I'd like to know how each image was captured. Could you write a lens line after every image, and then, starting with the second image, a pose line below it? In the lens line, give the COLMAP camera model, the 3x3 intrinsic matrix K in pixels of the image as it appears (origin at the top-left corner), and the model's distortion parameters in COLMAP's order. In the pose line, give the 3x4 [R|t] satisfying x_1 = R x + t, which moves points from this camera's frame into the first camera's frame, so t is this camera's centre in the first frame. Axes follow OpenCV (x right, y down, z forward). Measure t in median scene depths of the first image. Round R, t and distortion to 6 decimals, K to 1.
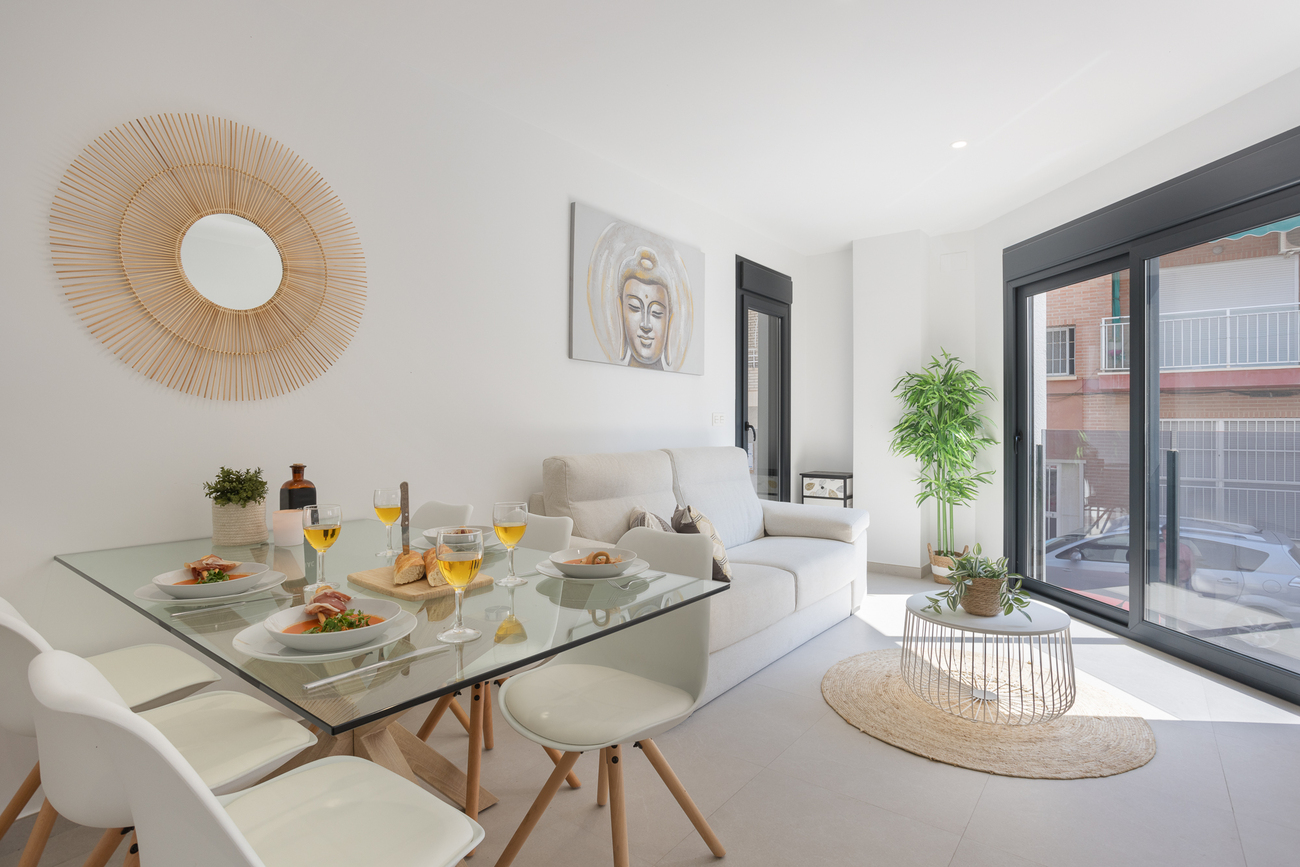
lens RADIAL K [[656.8, 0, 658.7], [0, 656.8, 425.5], [0, 0, 1]] dist [-0.015435, 0.006897]
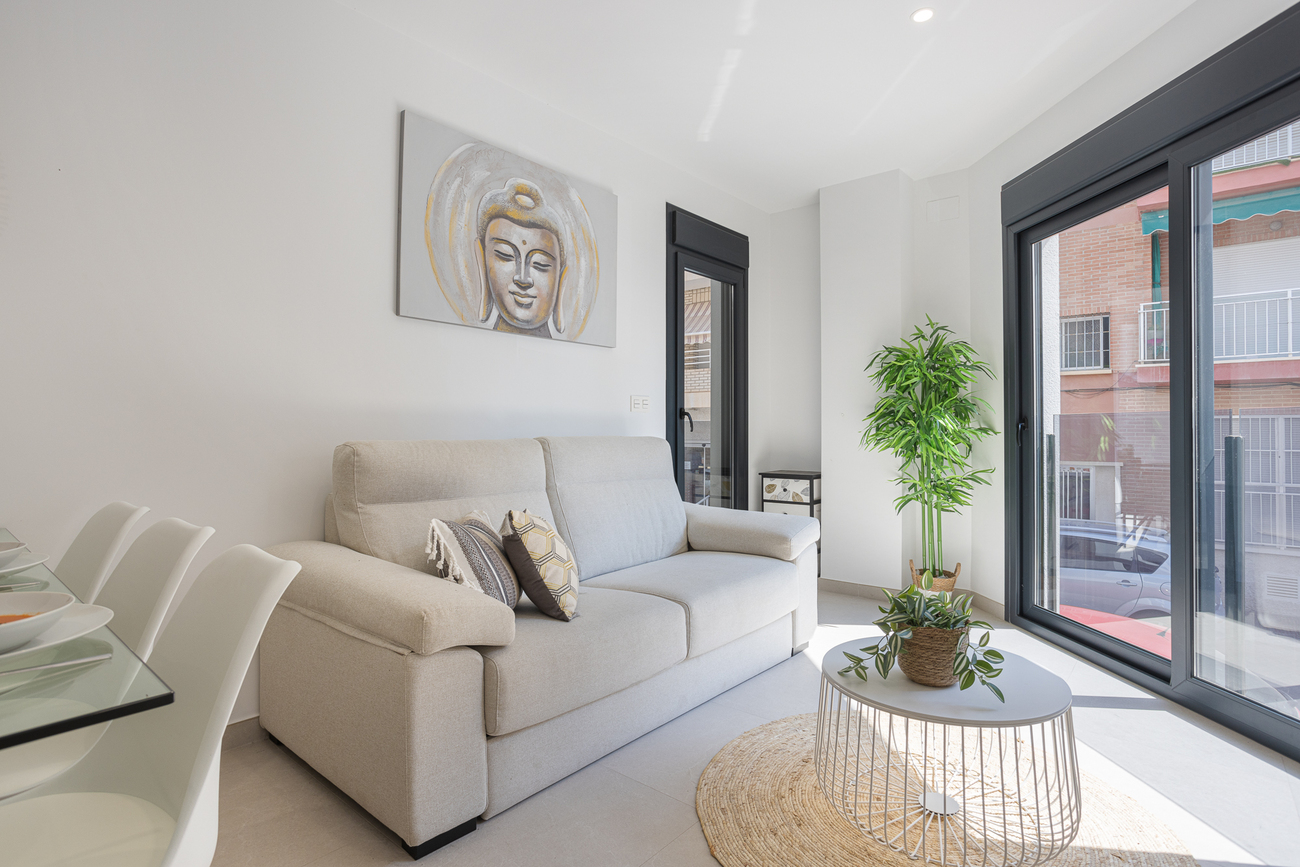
lens RADIAL K [[656.8, 0, 648.8], [0, 656.8, 426.3], [0, 0, 1]] dist [-0.015435, 0.006897]
pose [[0.998576, -0.002787, -0.053284, 0.156217], [0.002413, 0.999972, -0.007068, 0.025584], [0.053302, 0.006929, 0.998554, 0.212018]]
